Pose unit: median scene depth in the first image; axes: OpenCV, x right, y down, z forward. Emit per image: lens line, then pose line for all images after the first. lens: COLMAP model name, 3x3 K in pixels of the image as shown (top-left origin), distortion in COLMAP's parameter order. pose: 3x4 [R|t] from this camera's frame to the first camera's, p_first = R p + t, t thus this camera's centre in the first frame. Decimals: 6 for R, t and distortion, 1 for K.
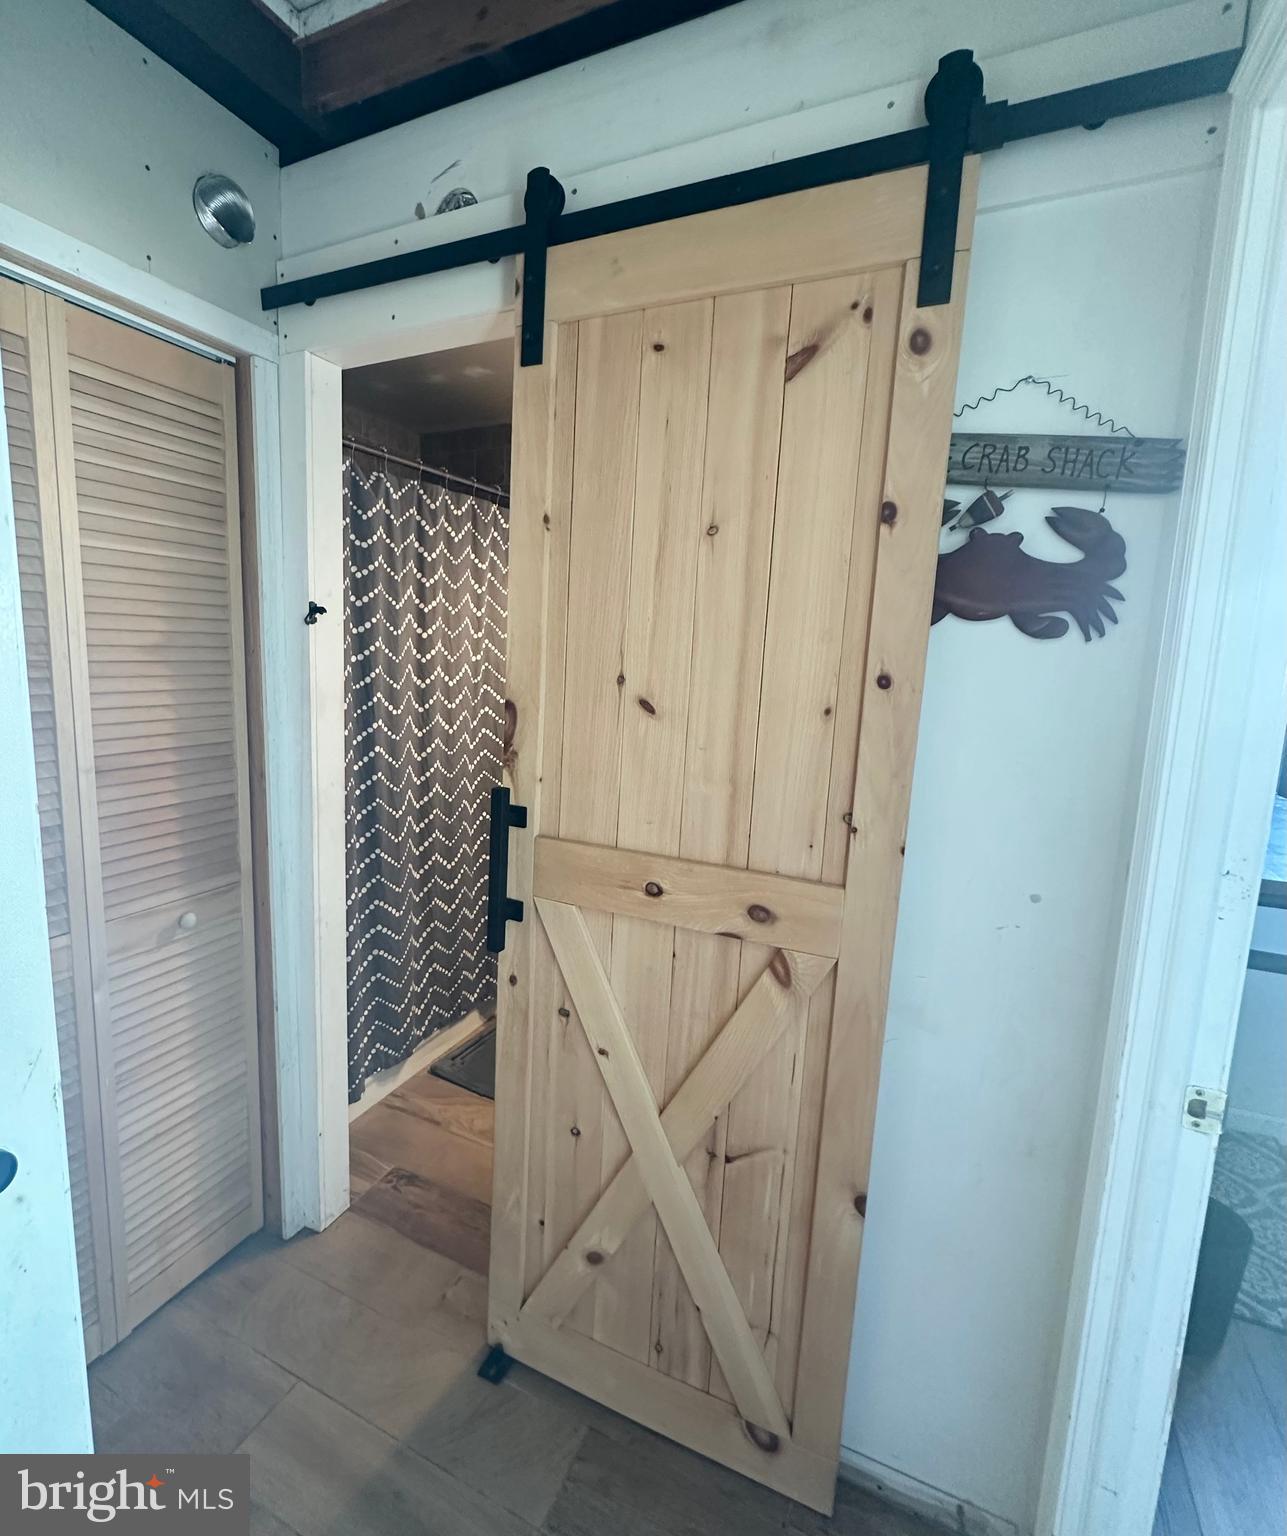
lens RADIAL K [[732.3, 0, 637.2], [0, 732.3, 764.0], [0, 0, 1]] dist [0.000166, 0.000081]
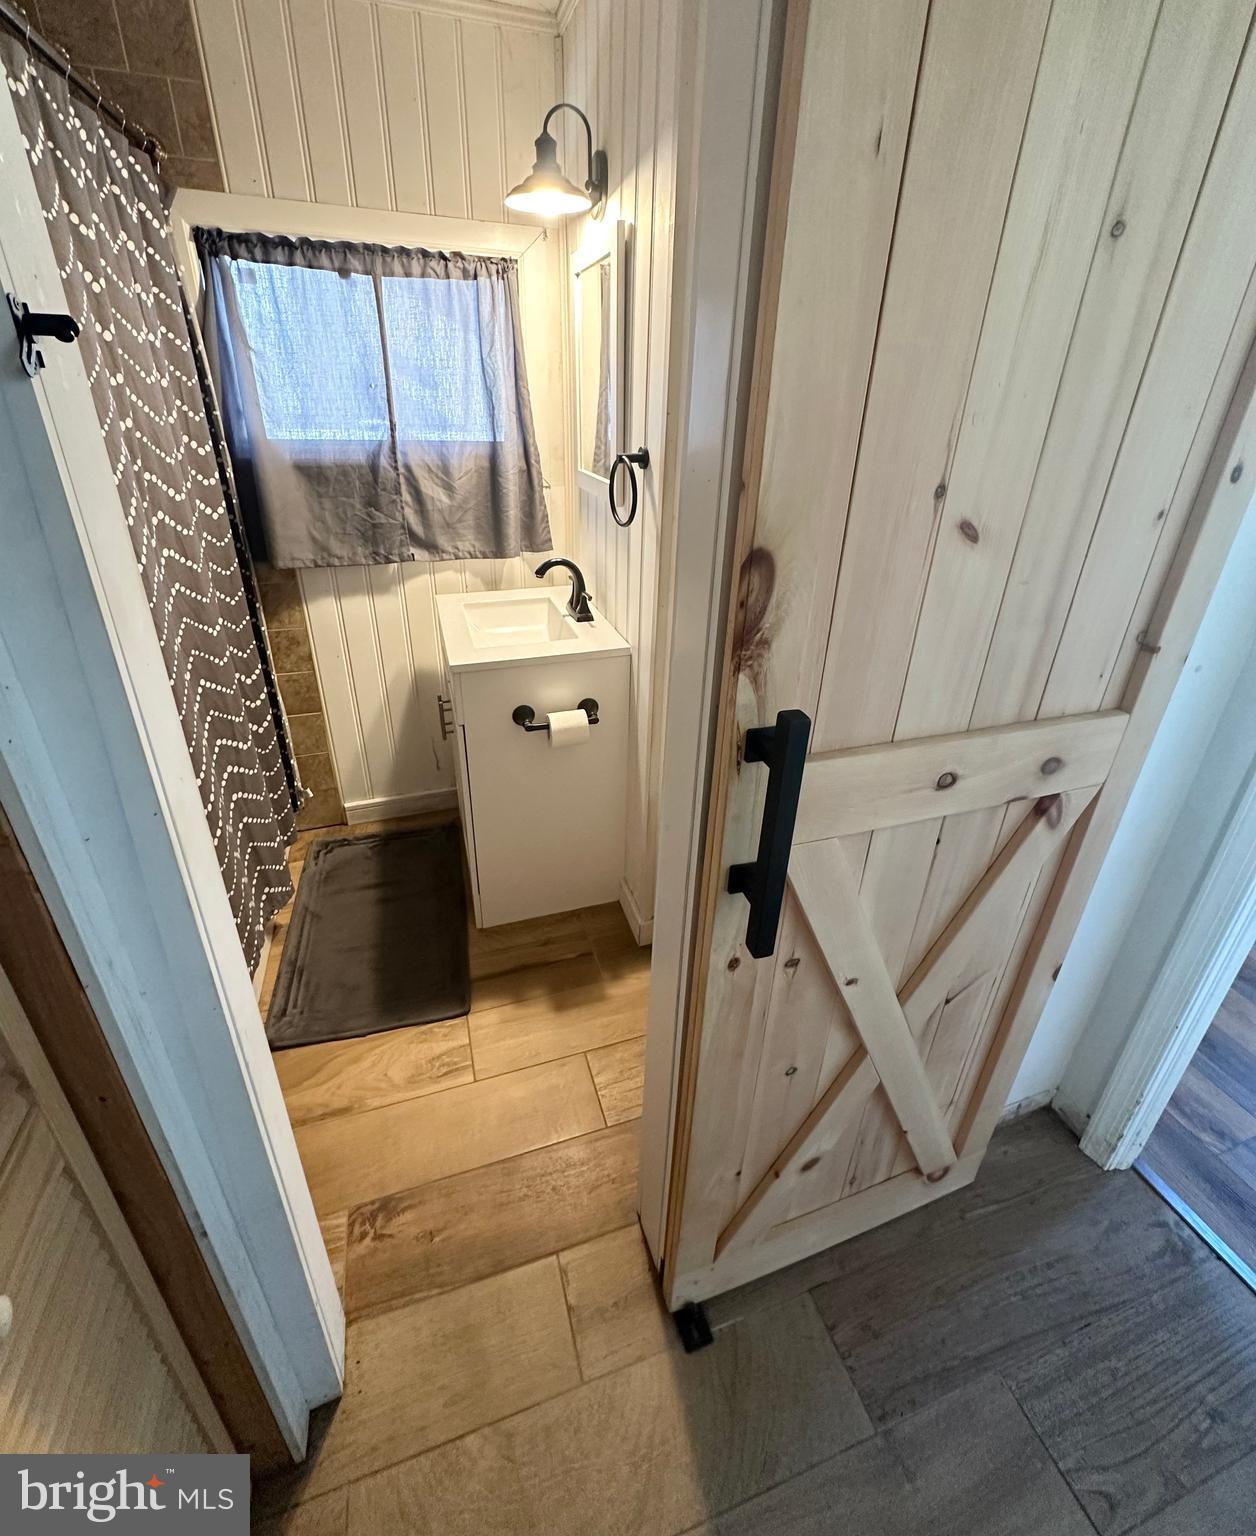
lens RADIAL K [[629.2, 0, 621.3], [0, 629.2, 674.5], [0, 0, 1]] dist [-0.000108, -0.000014]
pose [[0.746183, -0.278029, 0.604905, -0.563310], [0.098550, 0.944739, 0.312659, -0.157440], [-0.658406, -0.173688, 0.732348, 0.746503]]
